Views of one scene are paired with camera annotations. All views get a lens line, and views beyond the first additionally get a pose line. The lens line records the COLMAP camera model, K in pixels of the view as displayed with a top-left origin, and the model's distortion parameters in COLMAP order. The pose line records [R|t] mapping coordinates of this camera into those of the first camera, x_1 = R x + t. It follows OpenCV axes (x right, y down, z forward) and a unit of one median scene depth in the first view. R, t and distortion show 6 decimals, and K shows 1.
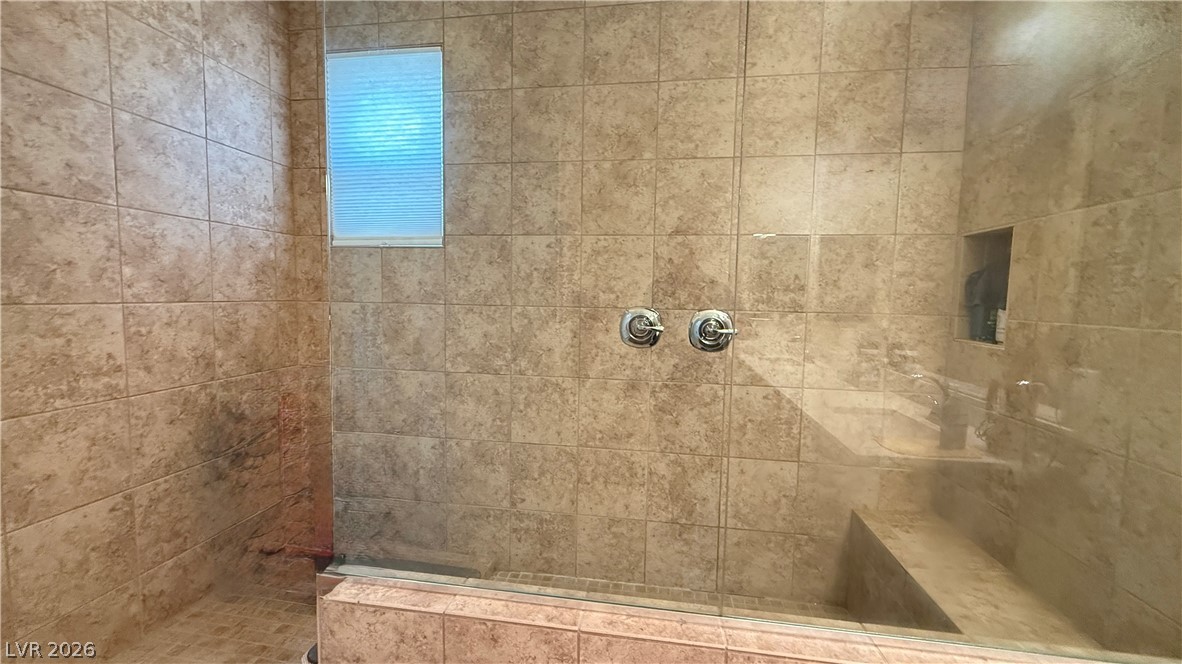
lens RADIAL K [[472.4, 0, 589.1], [0, 472.4, 332.5], [0, 0, 1]] dist [0.001184, -0.000713]
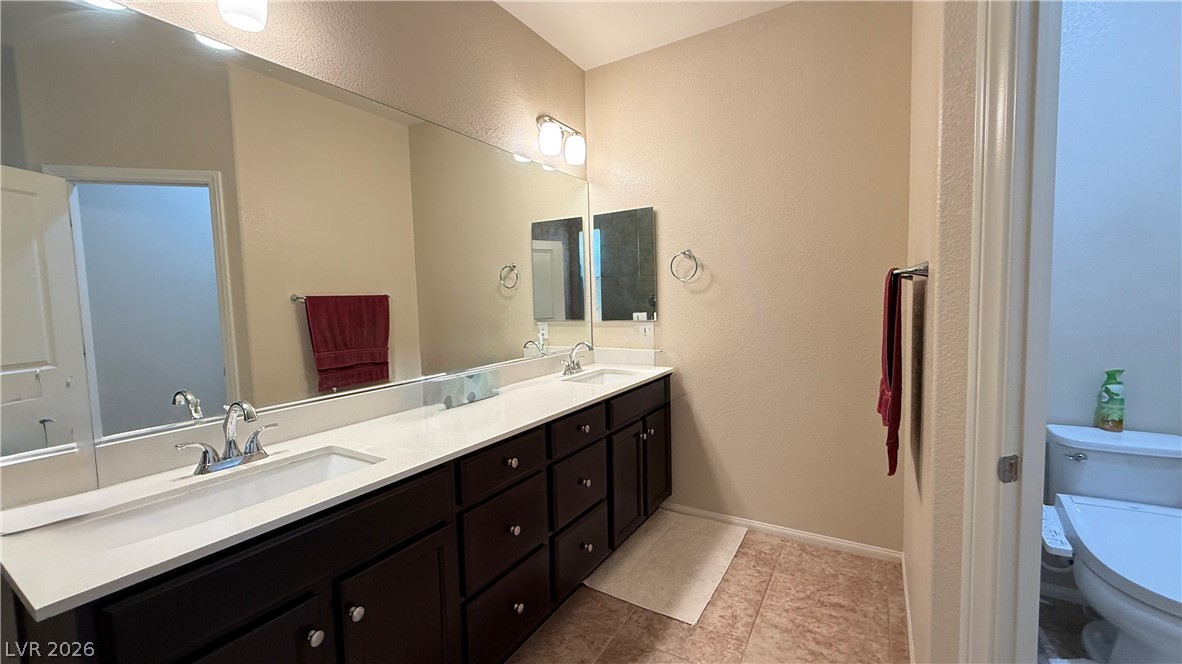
lens RADIAL K [[472.4, 0, 590.4], [0, 472.4, 331.6], [0, 0, 1]] dist [0.001184, -0.000713]
pose [[0.924864, -0.010197, -0.380162, 0.923150], [0.008742, 0.999946, -0.005554, 0.218104], [0.380198, 0.001814, 0.924903, -2.378601]]
